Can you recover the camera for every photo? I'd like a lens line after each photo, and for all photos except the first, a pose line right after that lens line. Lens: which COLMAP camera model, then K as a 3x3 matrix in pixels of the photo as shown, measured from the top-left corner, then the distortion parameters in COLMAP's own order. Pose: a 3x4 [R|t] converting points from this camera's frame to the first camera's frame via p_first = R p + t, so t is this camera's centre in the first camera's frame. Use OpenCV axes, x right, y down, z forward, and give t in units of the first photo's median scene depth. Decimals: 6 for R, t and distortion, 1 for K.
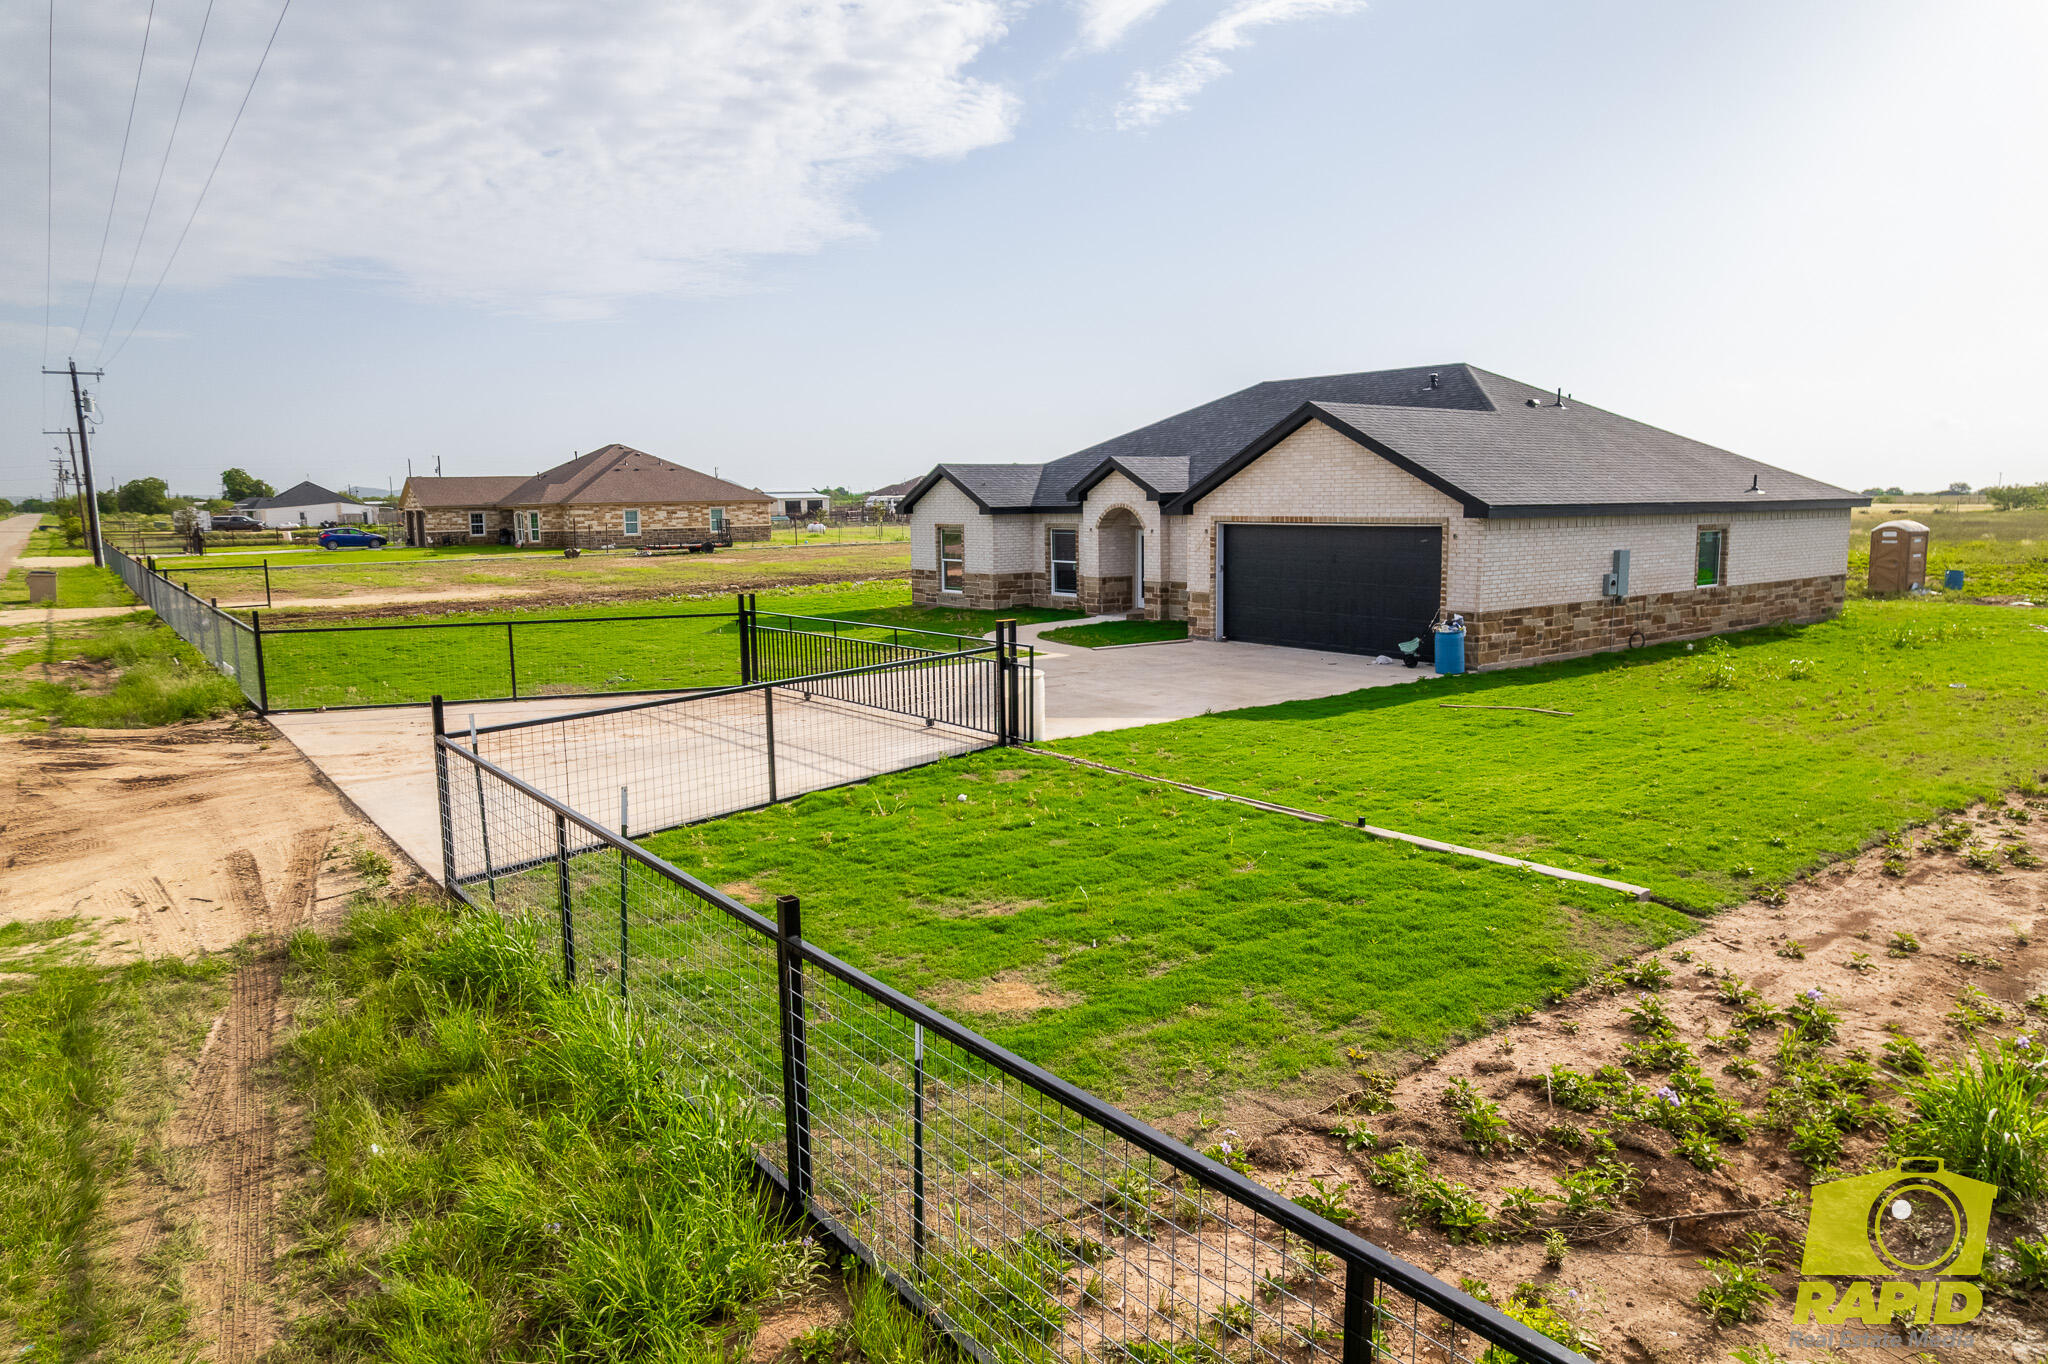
lens RADIAL K [[1278.1, 0, 1018.8], [0, 1278.1, 682.0], [0, 0, 1]] dist [-0.038938, 0.004373]
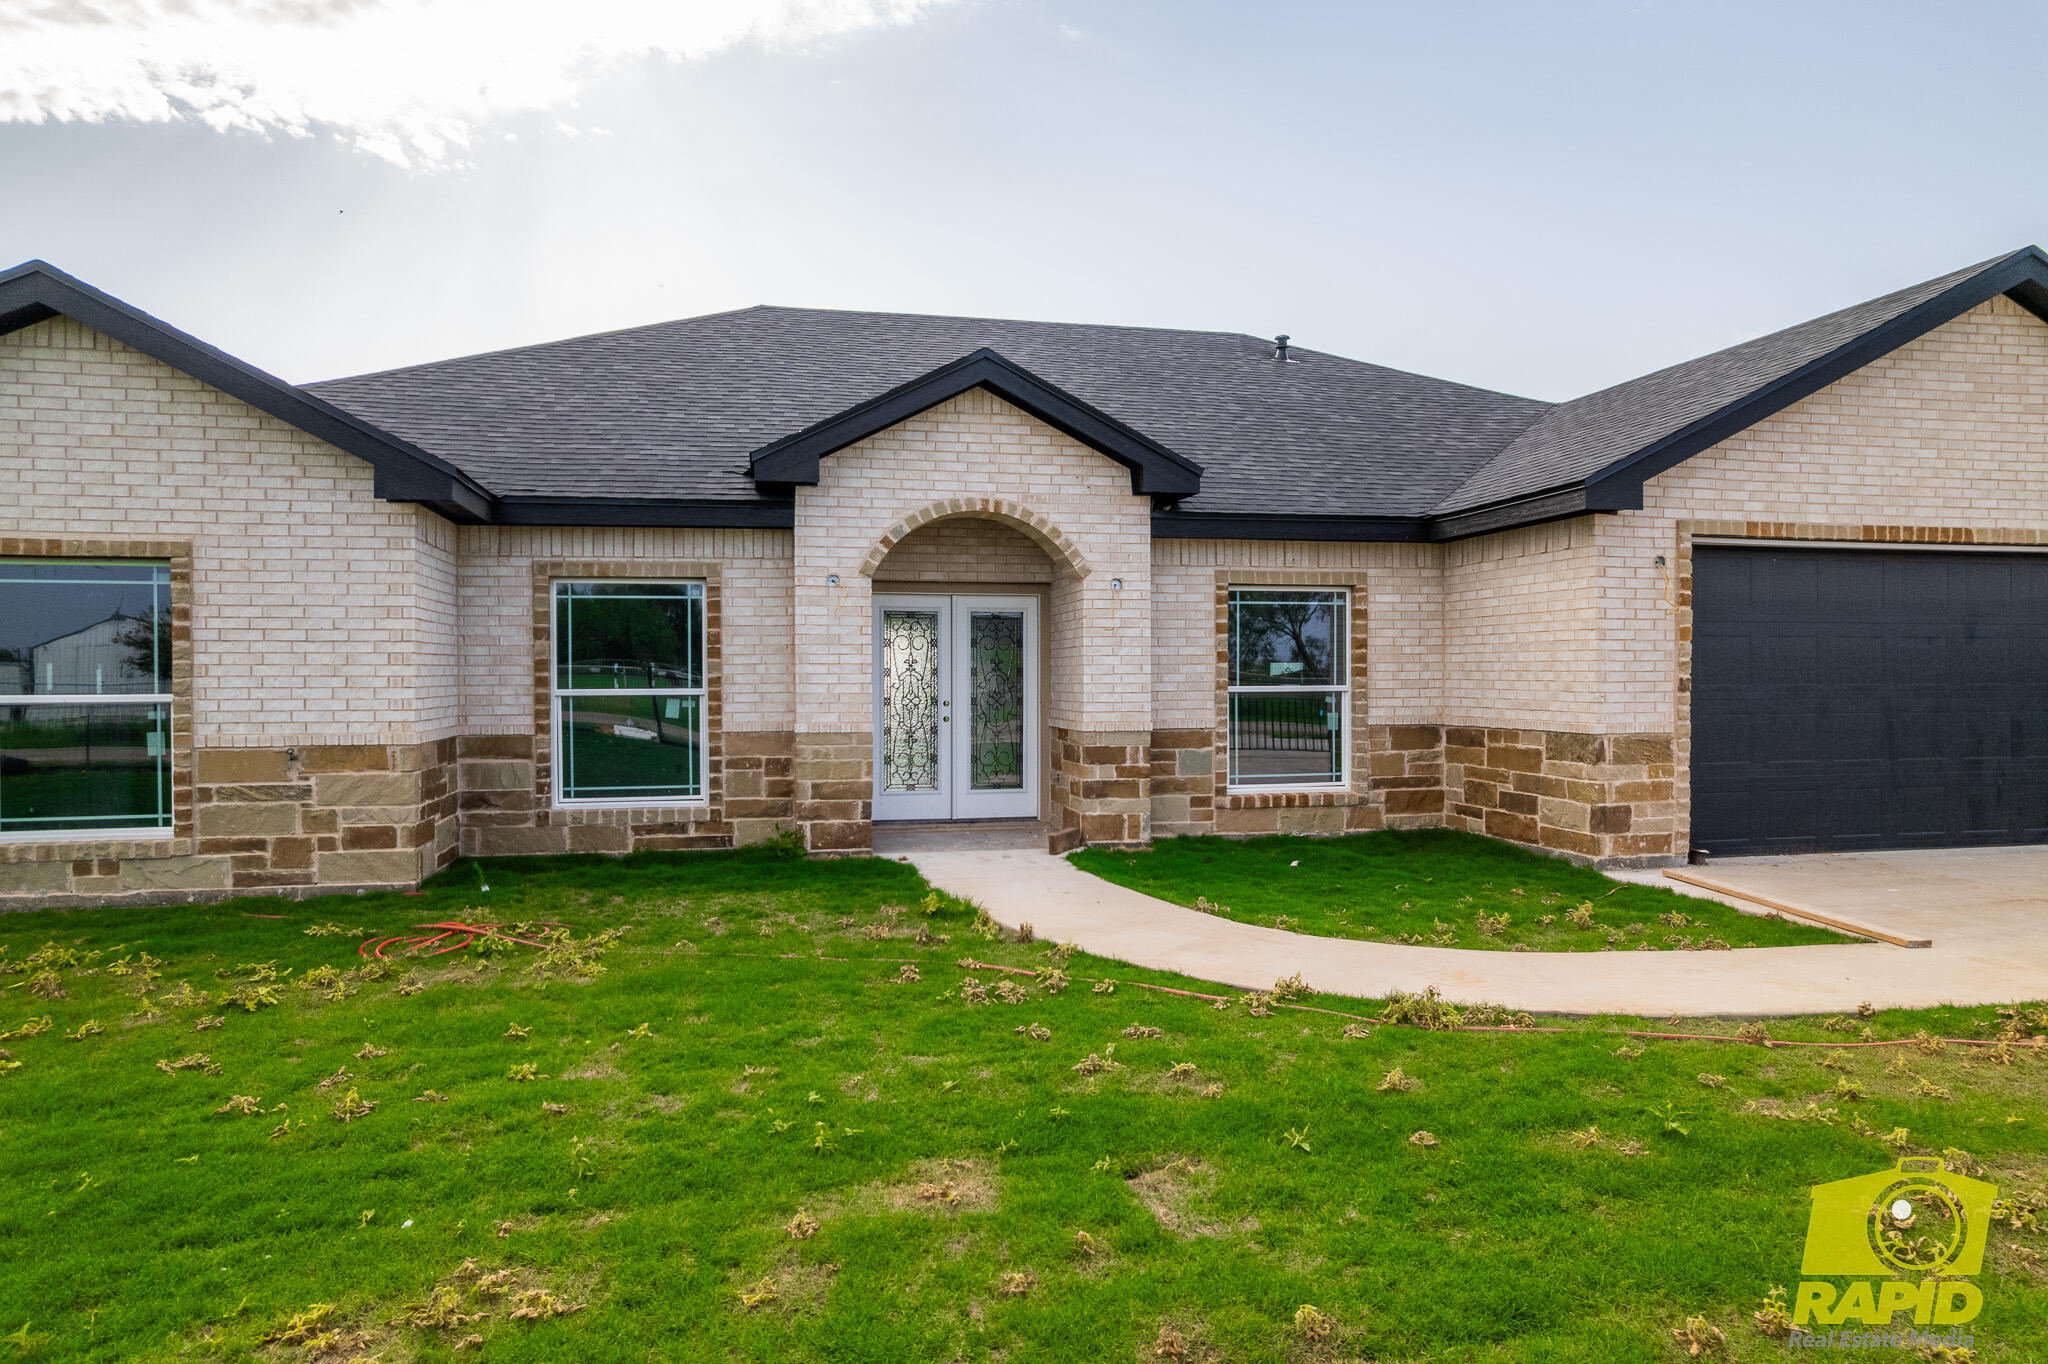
lens RADIAL K [[1278.1, 0, 1018.9], [0, 1278.1, 696.7], [0, 0, 1]] dist [-0.038938, 0.004373]
pose [[0.413017, -0.000933, 0.910723, -0.195974], [0.126139, 0.990420, -0.056190, -0.065680], [-0.901945, 0.138085, 0.409178, 0.806246]]
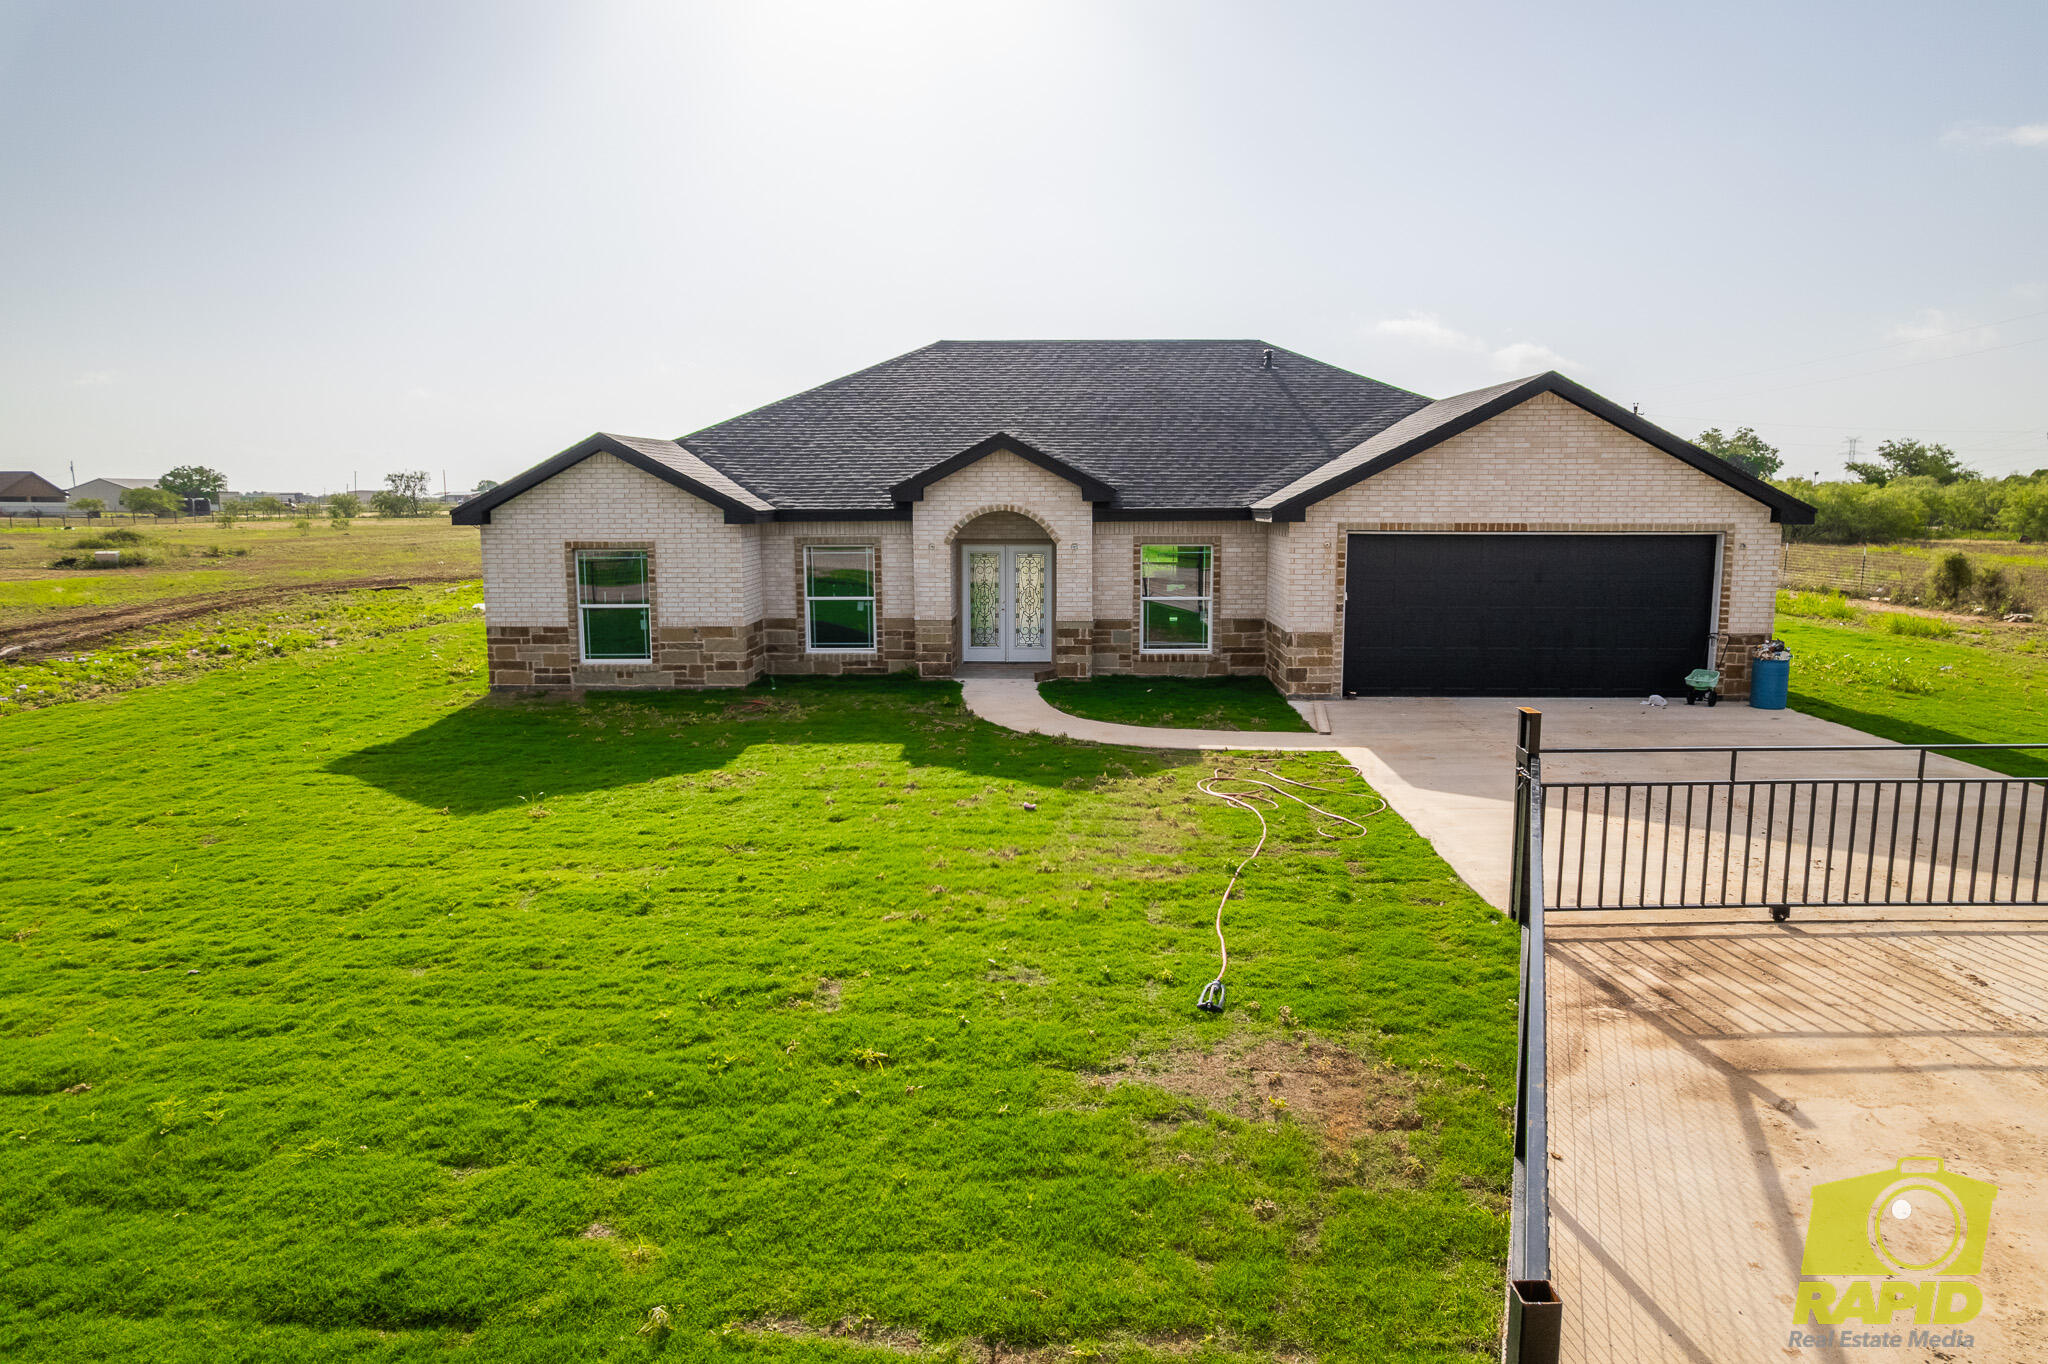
lens RADIAL K [[1278.1, 0, 1037.8], [0, 1278.1, 679.3], [0, 0, 1]] dist [-0.038938, 0.004373]
pose [[0.614427, -0.098172, 0.782842, -0.396356], [0.105042, 0.993574, 0.042156, -0.071697], [-0.781950, 0.056329, 0.620791, 0.548422]]
